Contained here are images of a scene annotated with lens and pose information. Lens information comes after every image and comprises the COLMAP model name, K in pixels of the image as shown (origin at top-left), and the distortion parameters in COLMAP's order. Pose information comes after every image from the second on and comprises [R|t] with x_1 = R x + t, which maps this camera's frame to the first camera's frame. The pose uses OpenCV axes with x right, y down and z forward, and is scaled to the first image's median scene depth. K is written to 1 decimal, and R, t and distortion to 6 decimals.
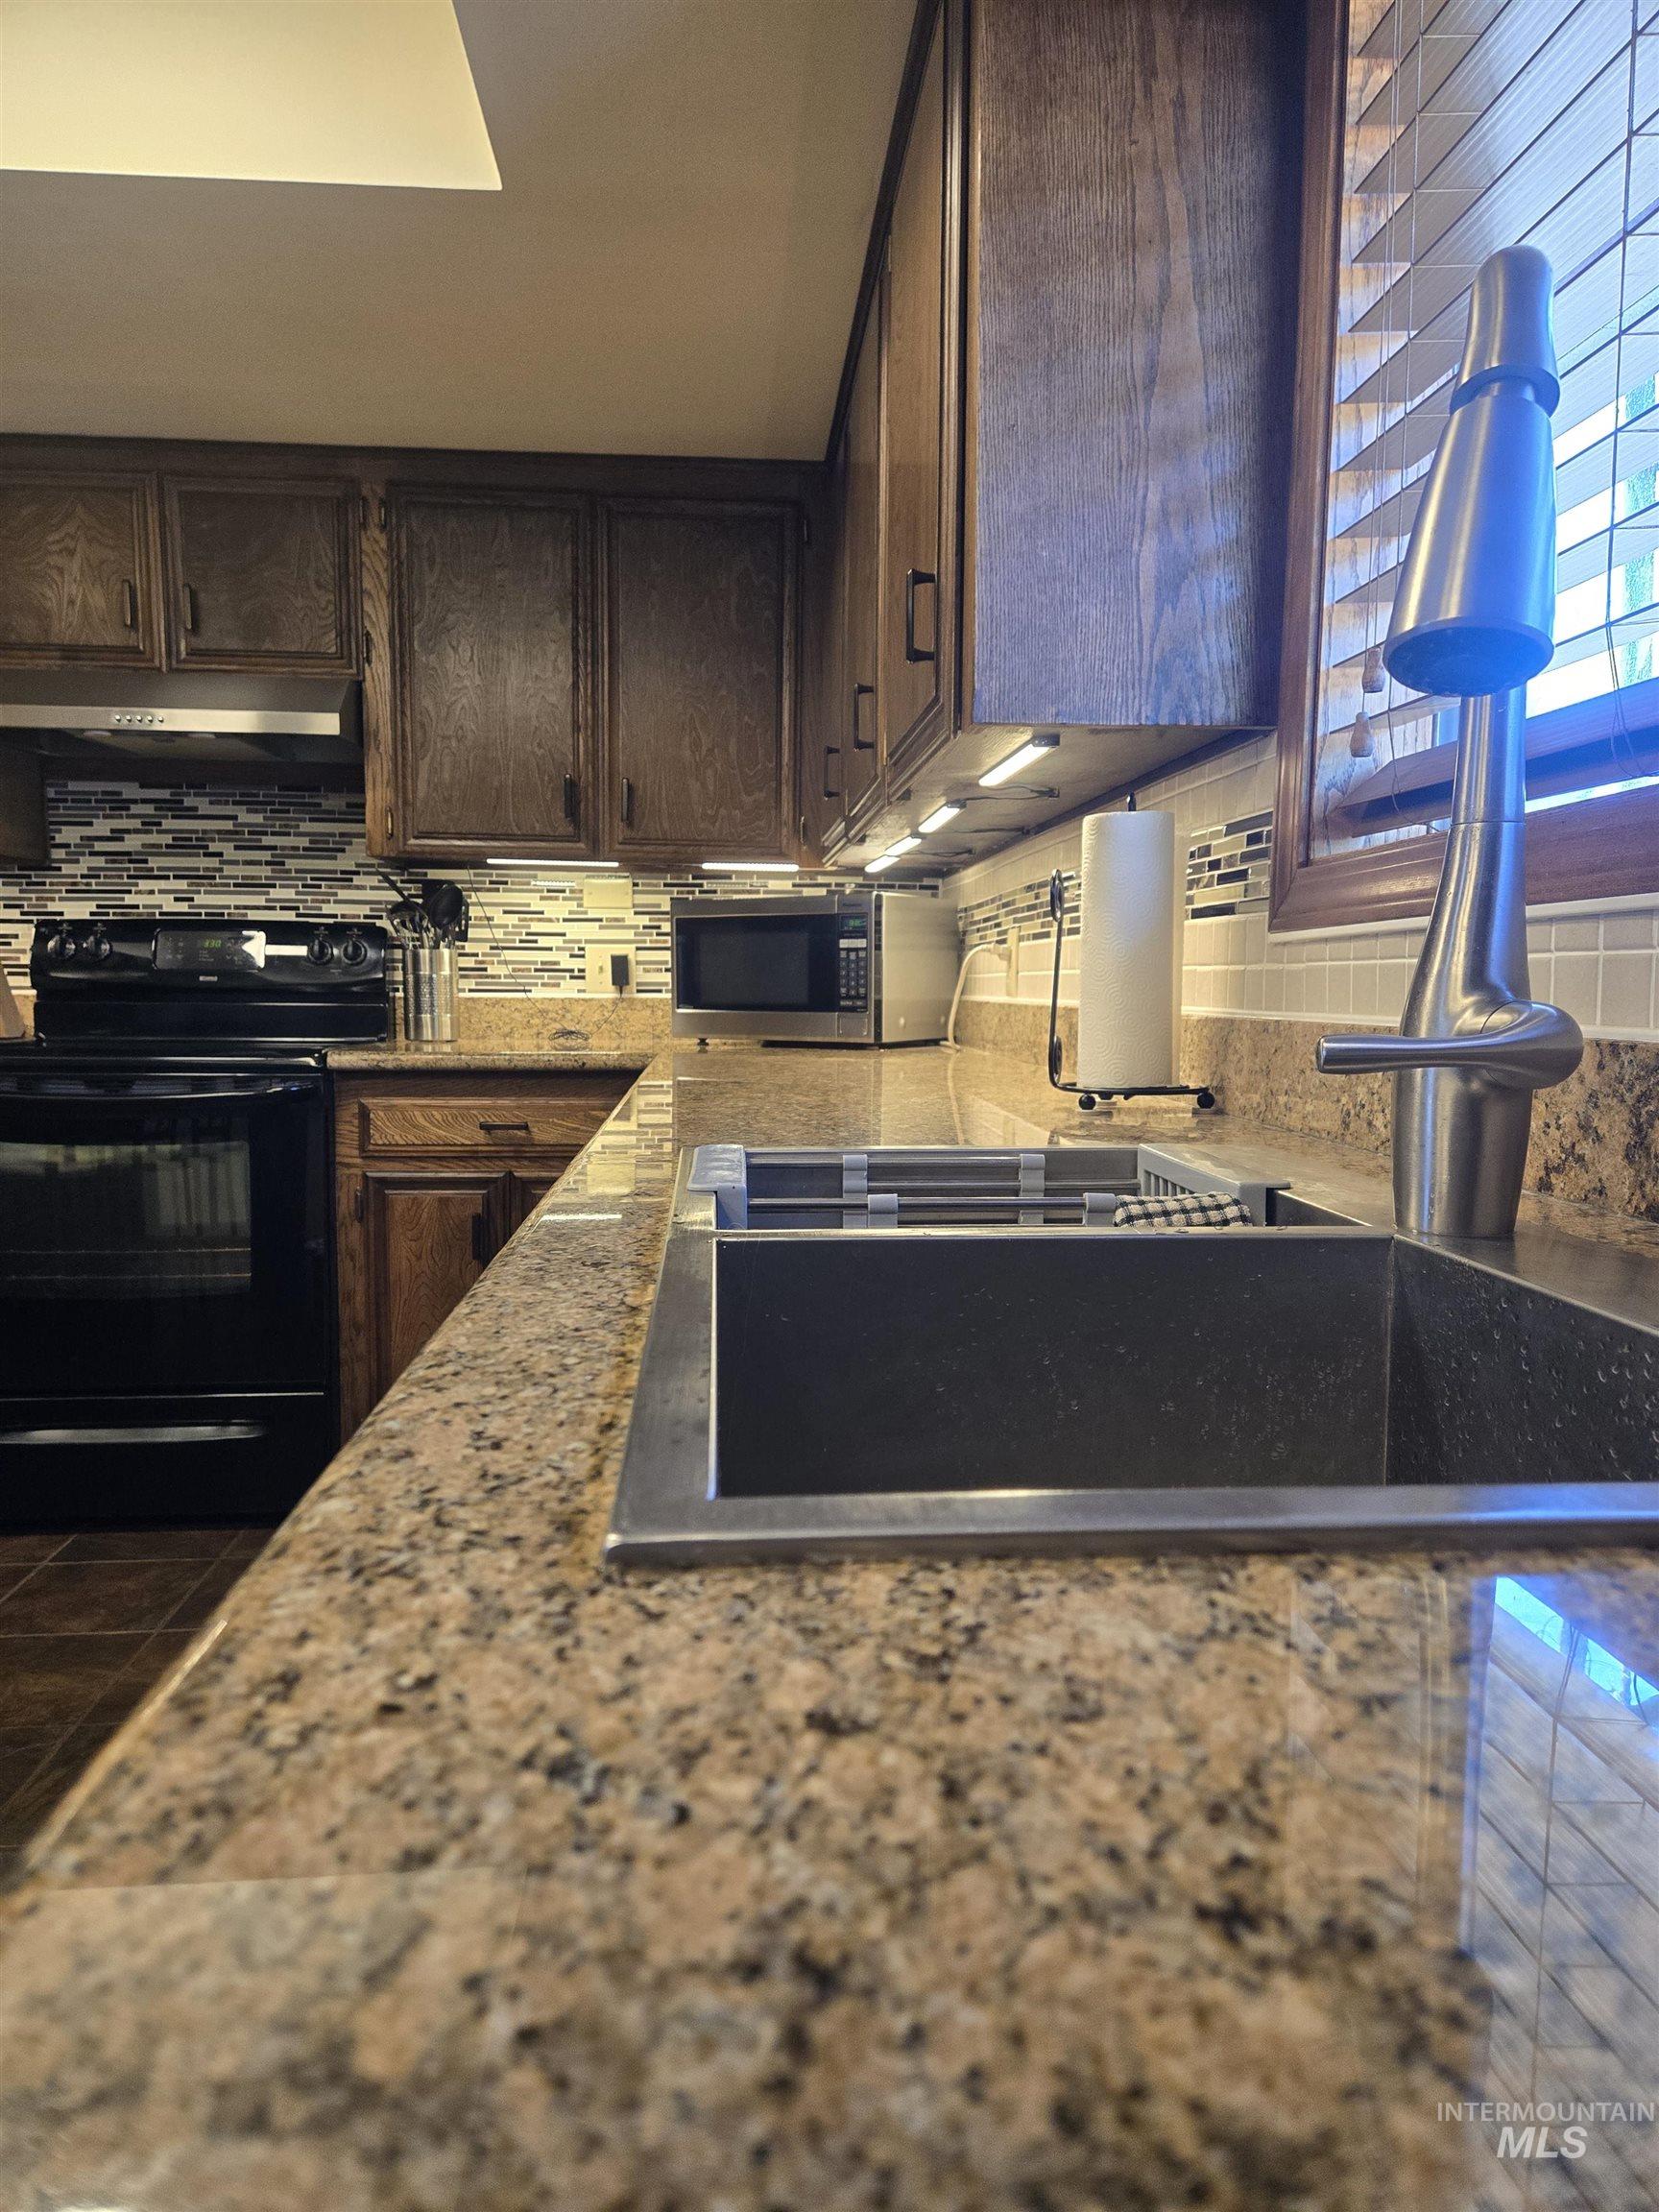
lens RADIAL K [[1463.1, 0, 809.1], [0, 1463.1, 1117.3], [0, 0, 1]] dist [0.071574, -0.057303]
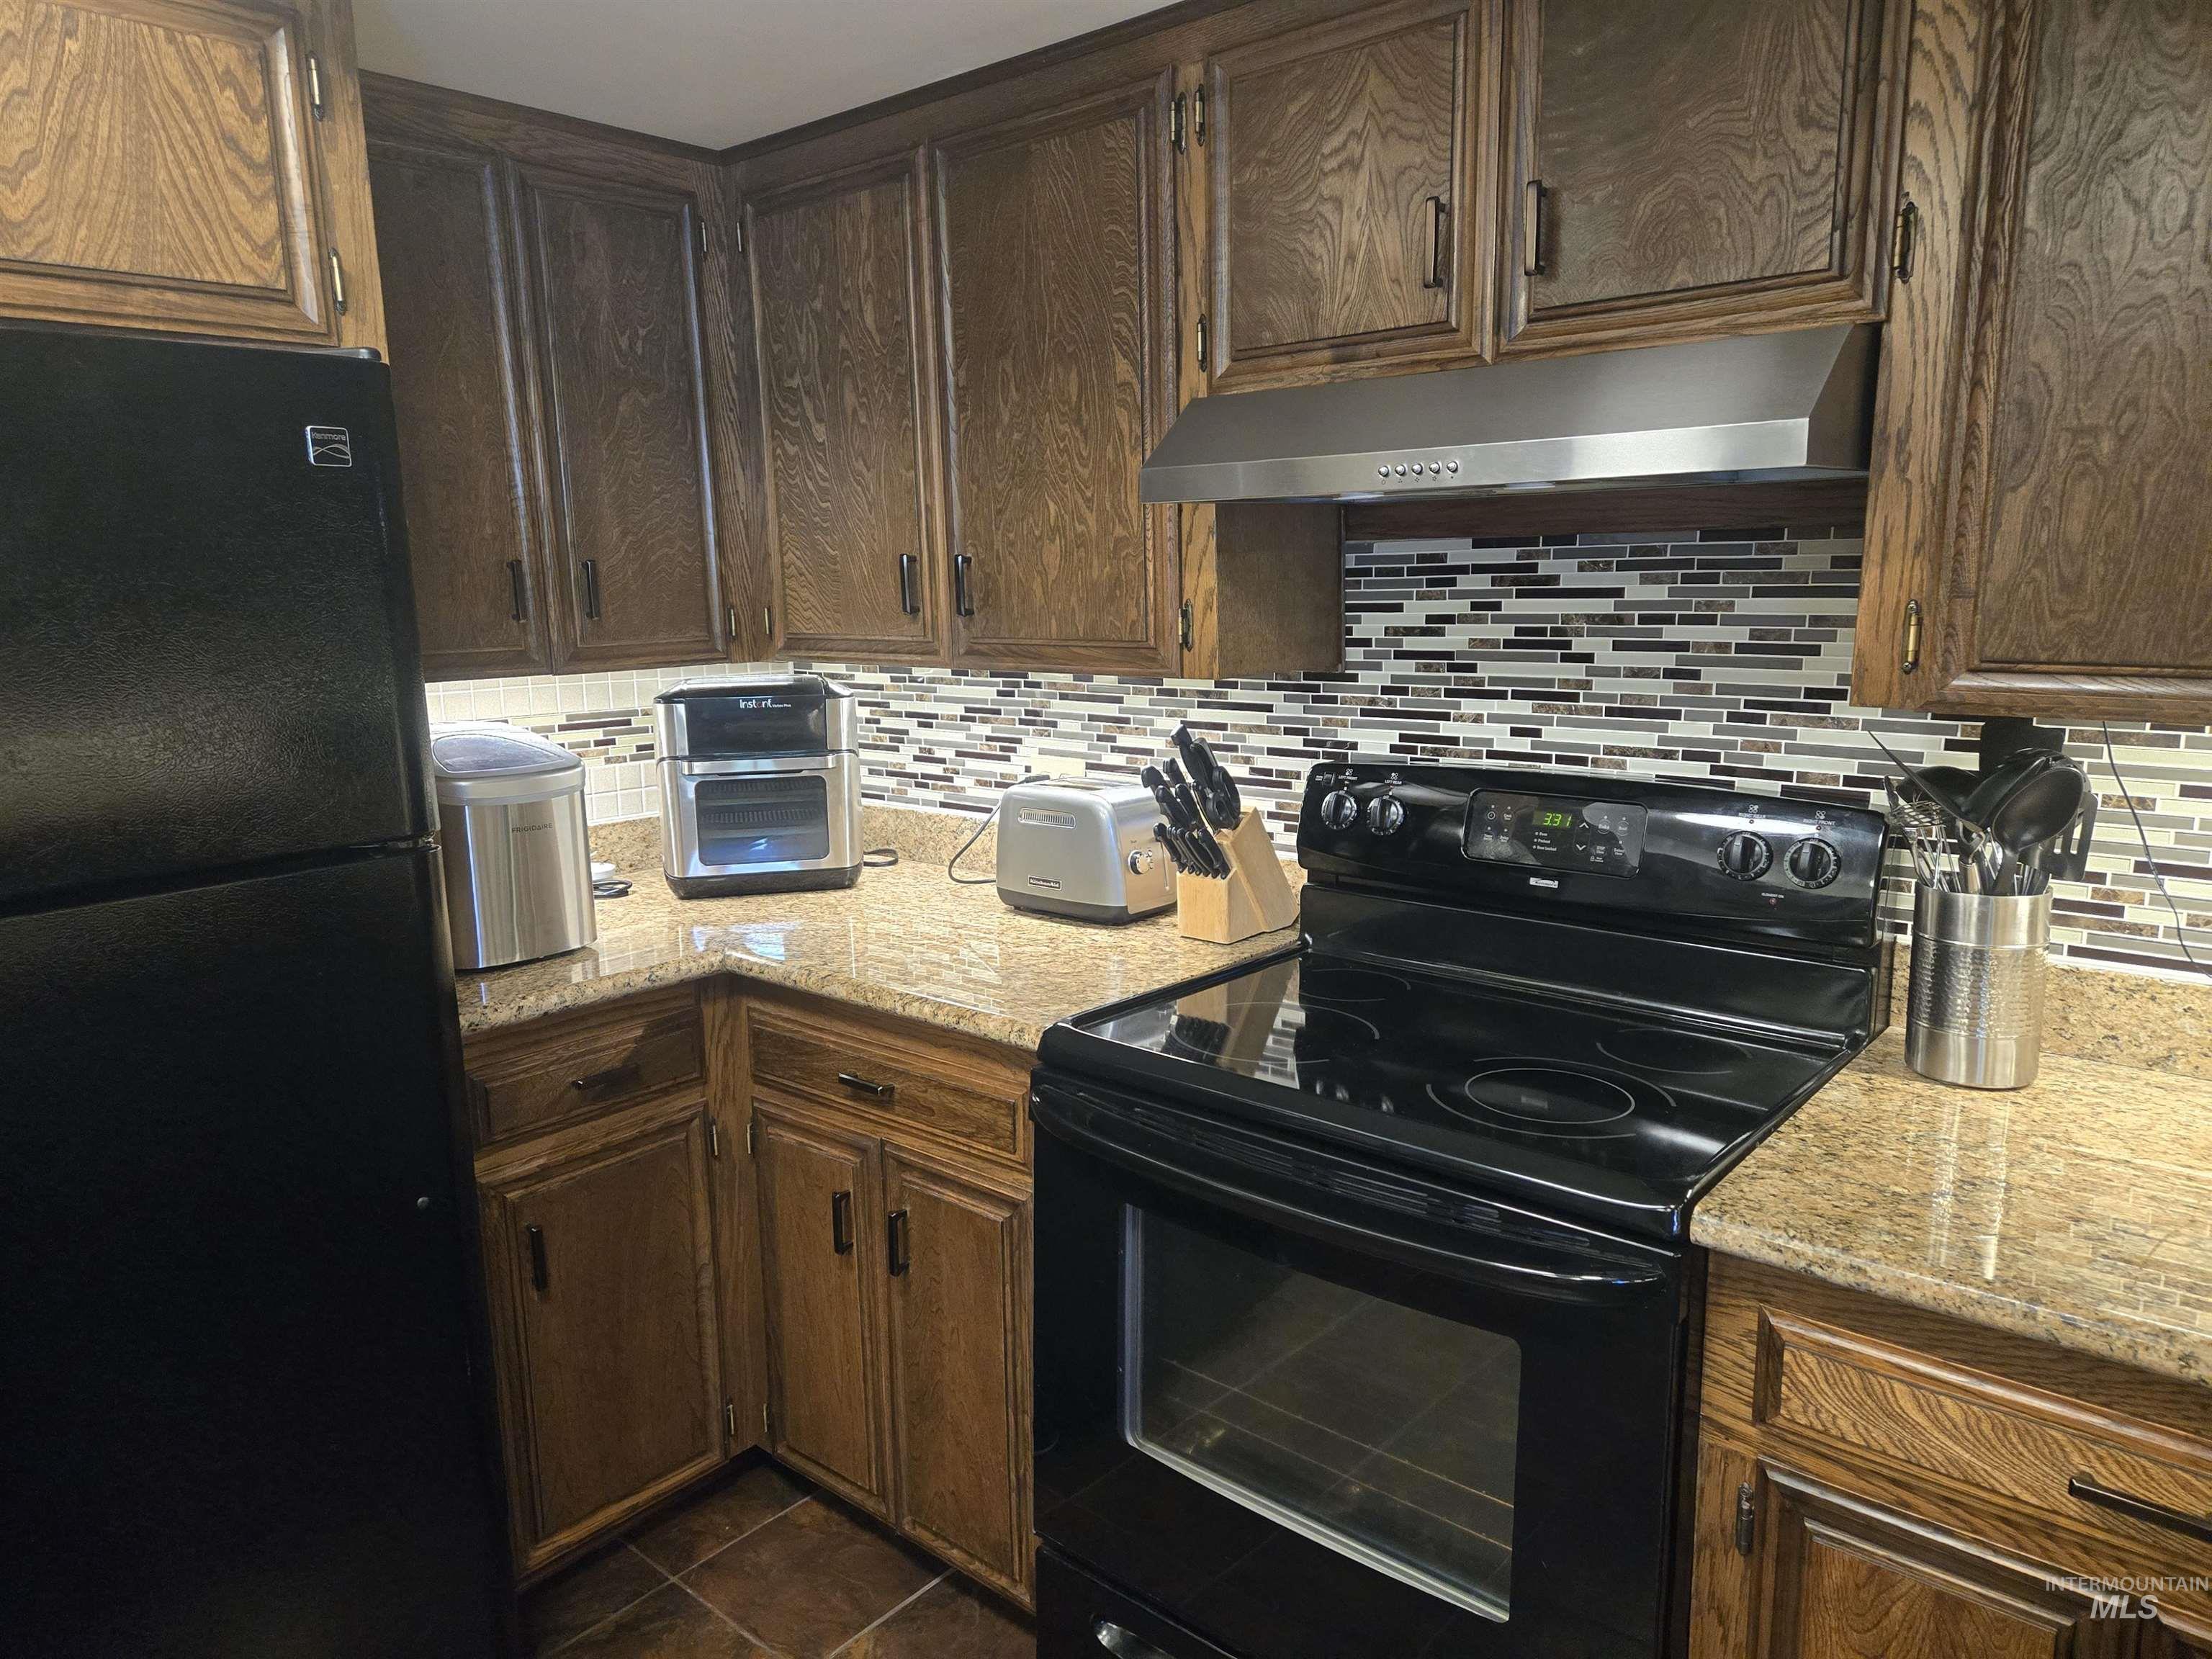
lens RADIAL K [[1463.1, 0, 1127.4], [0, 1463.1, 833.7], [0, 0, 1]] dist [0.071574, -0.057303]
pose [[0.713926, 0.110731, -0.691410, -0.135457], [-0.044652, 0.992607, 0.112863, -0.180162], [0.698796, -0.049703, 0.713592, 0.506761]]
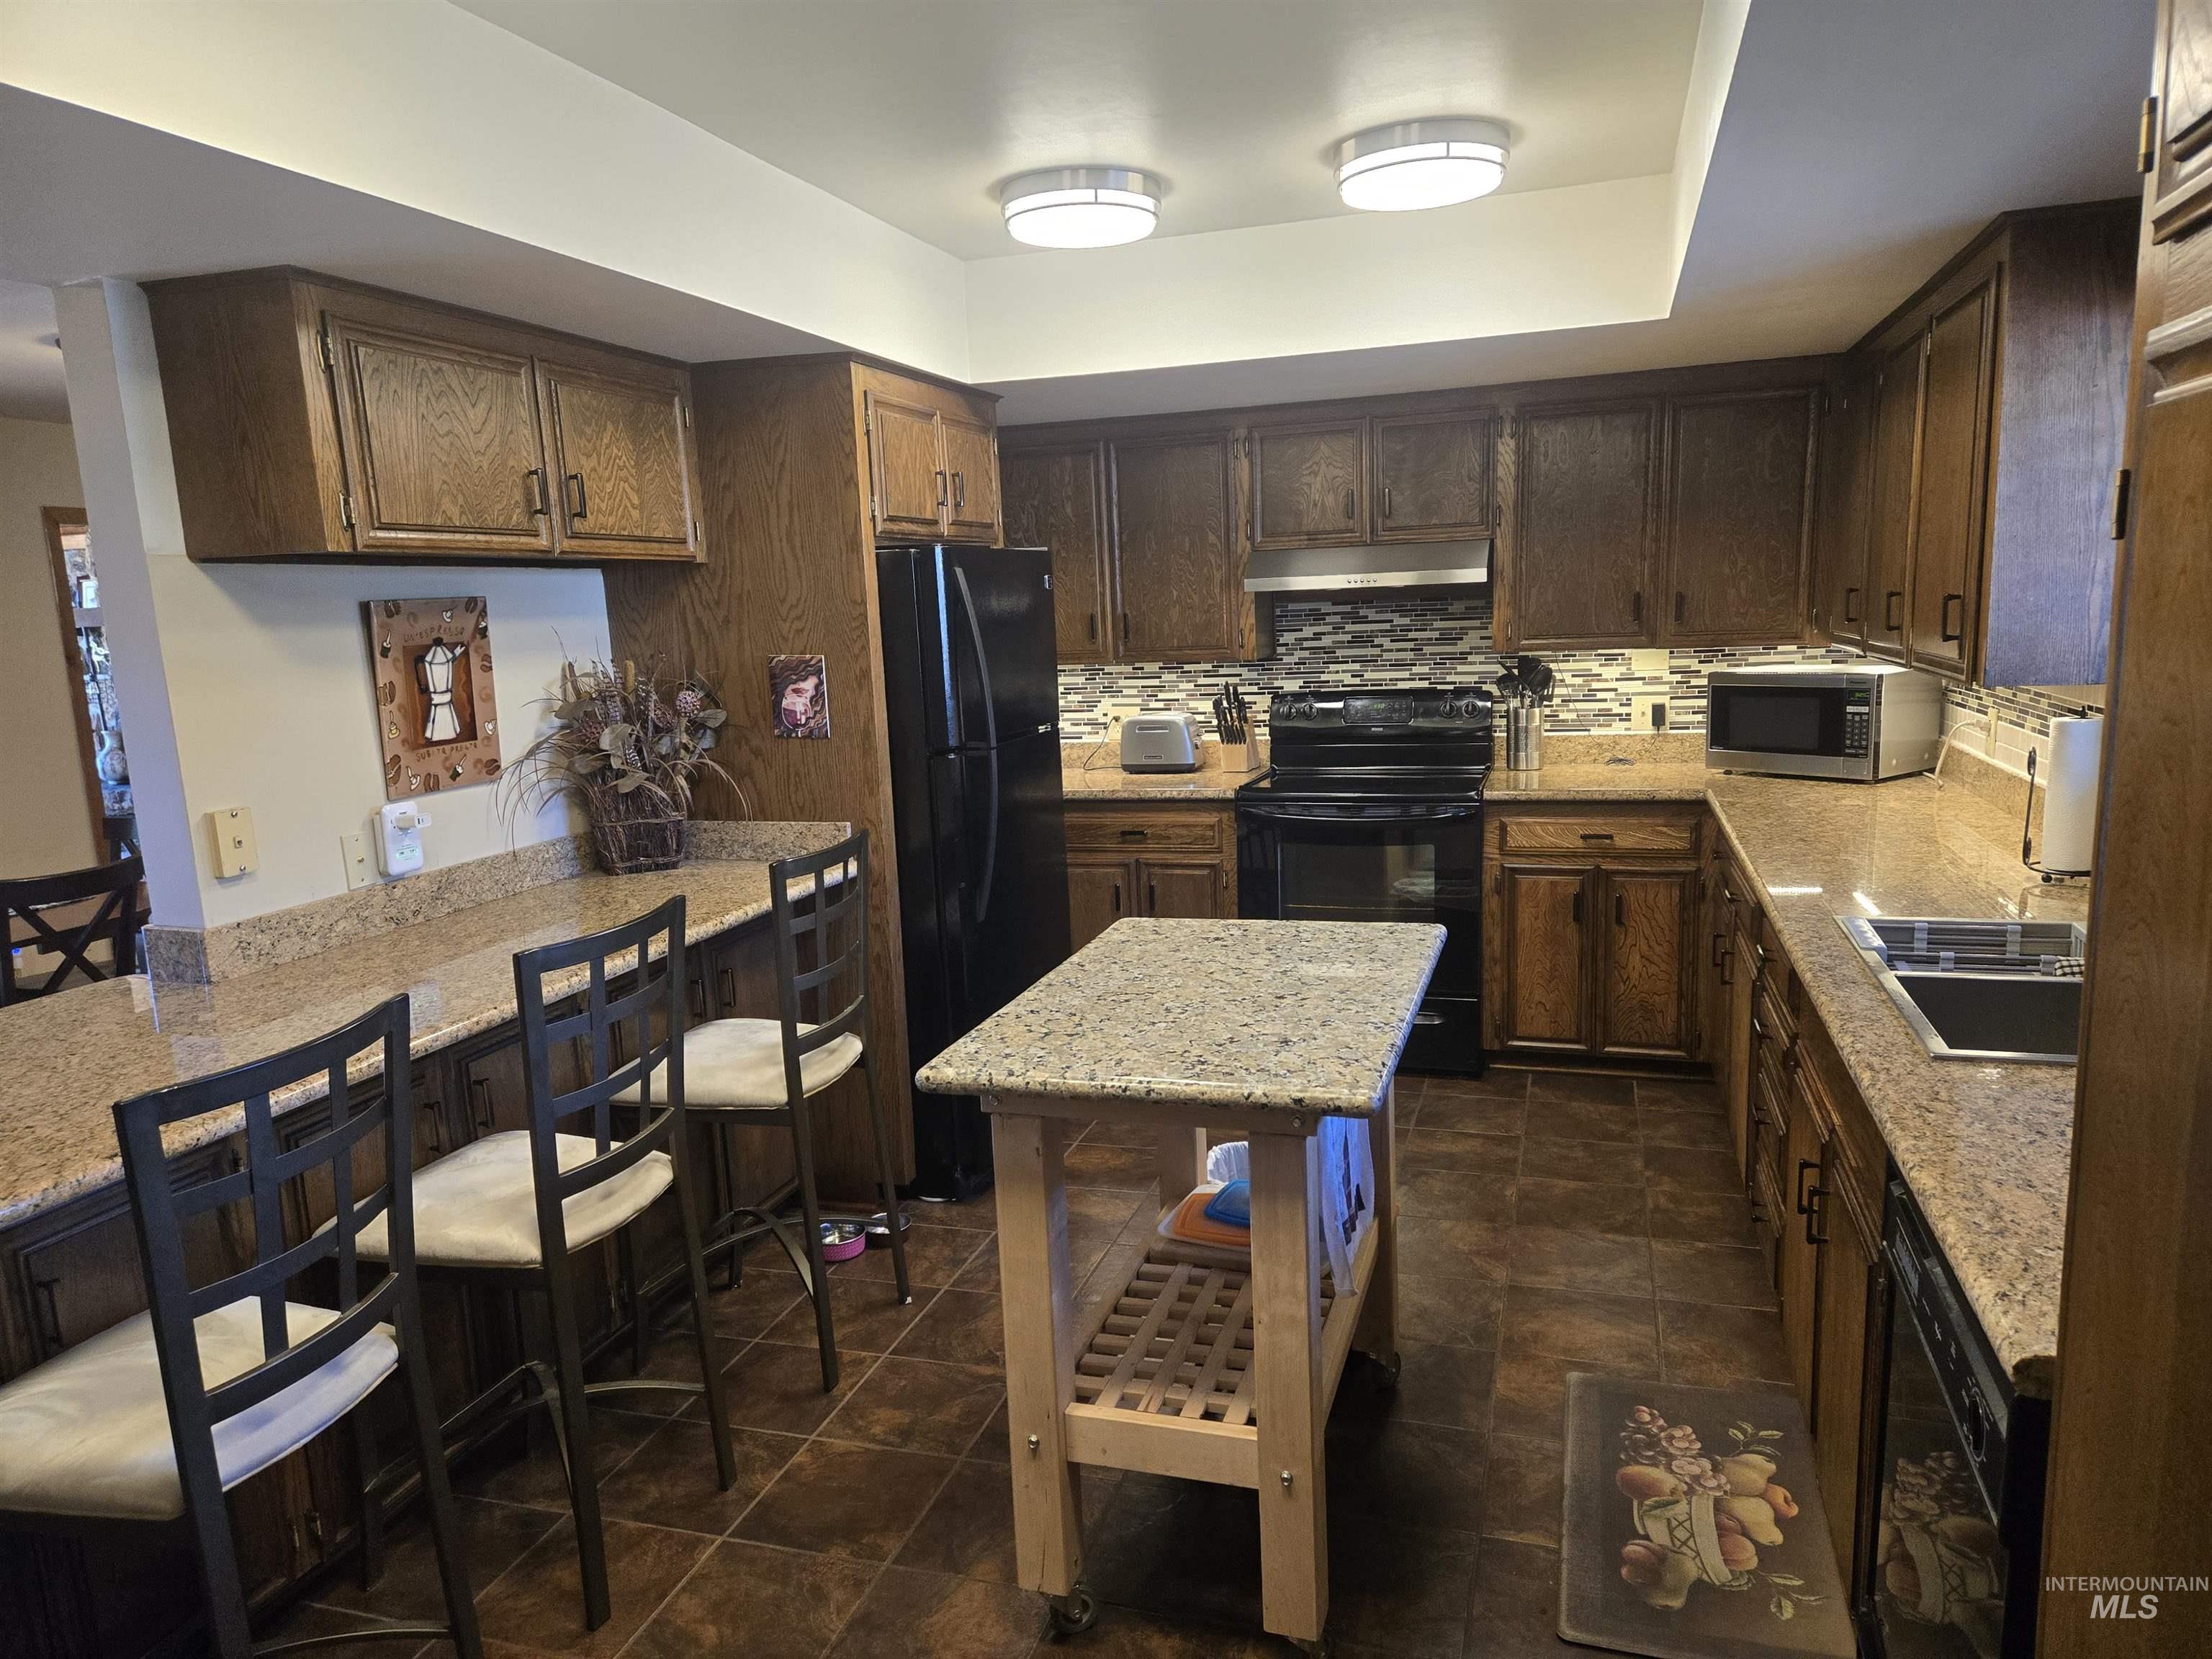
lens RADIAL K [[1463.1, 0, 1106.5], [0, 1463.1, 855.1], [0, 0, 1]] dist [0.071574, -0.057303]
pose [[0.929273, 0.022510, -0.368708, -0.105623], [0.010187, 0.996200, 0.086493, -0.104090], [0.369254, -0.084131, 0.925513, -0.568867]]
